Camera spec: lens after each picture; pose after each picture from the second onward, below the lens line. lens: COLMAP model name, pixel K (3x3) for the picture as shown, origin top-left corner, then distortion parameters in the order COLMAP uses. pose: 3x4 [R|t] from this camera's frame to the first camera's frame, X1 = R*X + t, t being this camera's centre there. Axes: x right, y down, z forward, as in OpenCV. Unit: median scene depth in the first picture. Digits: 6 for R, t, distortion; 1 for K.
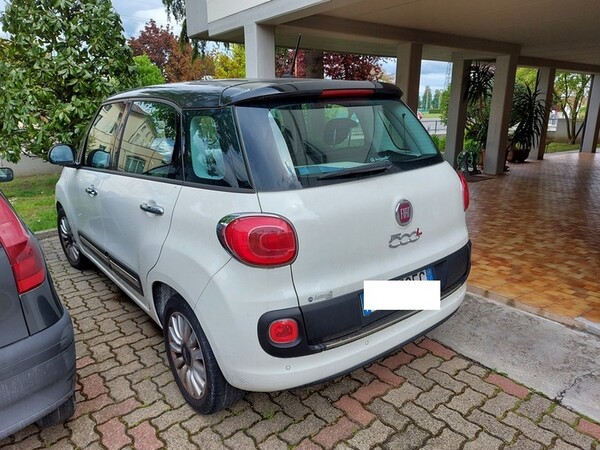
lens RADIAL K [[435.9, 0, 324.0], [0, 435.9, 228.4], [0, 0, 1]] dist [0.062968, -0.052886]
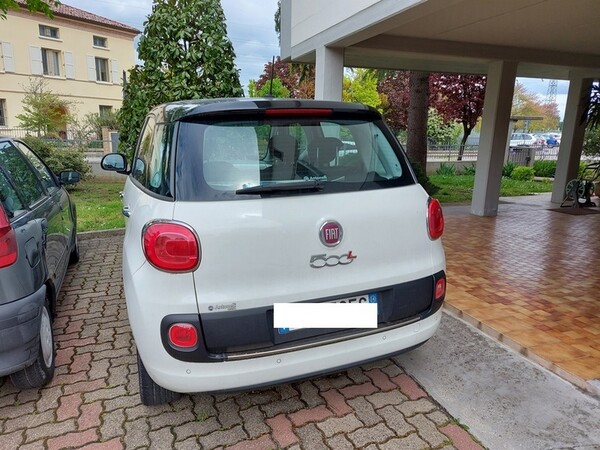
lens RADIAL K [[435.9, 0, 316.4], [0, 435.9, 229.8], [0, 0, 1]] dist [0.062968, -0.052886]
pose [[0.959271, 0.084596, -0.269524, 0.324405], [-0.095230, 0.995100, -0.026600, -0.011890], [0.265953, 0.051183, 0.962626, 0.043932]]
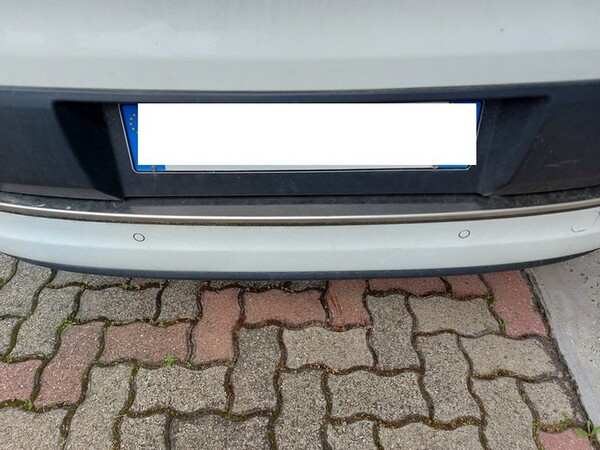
lens RADIAL K [[435.9, 0, 296.0], [0, 435.9, 230.5], [0, 0, 1]] dist [0.062968, -0.052886]
pose [[0.765908, 0.460298, -0.448899, 0.284797], [-0.183454, 0.825617, 0.533574, 0.022101], [0.616222, -0.326316, 0.716790, 0.628859]]
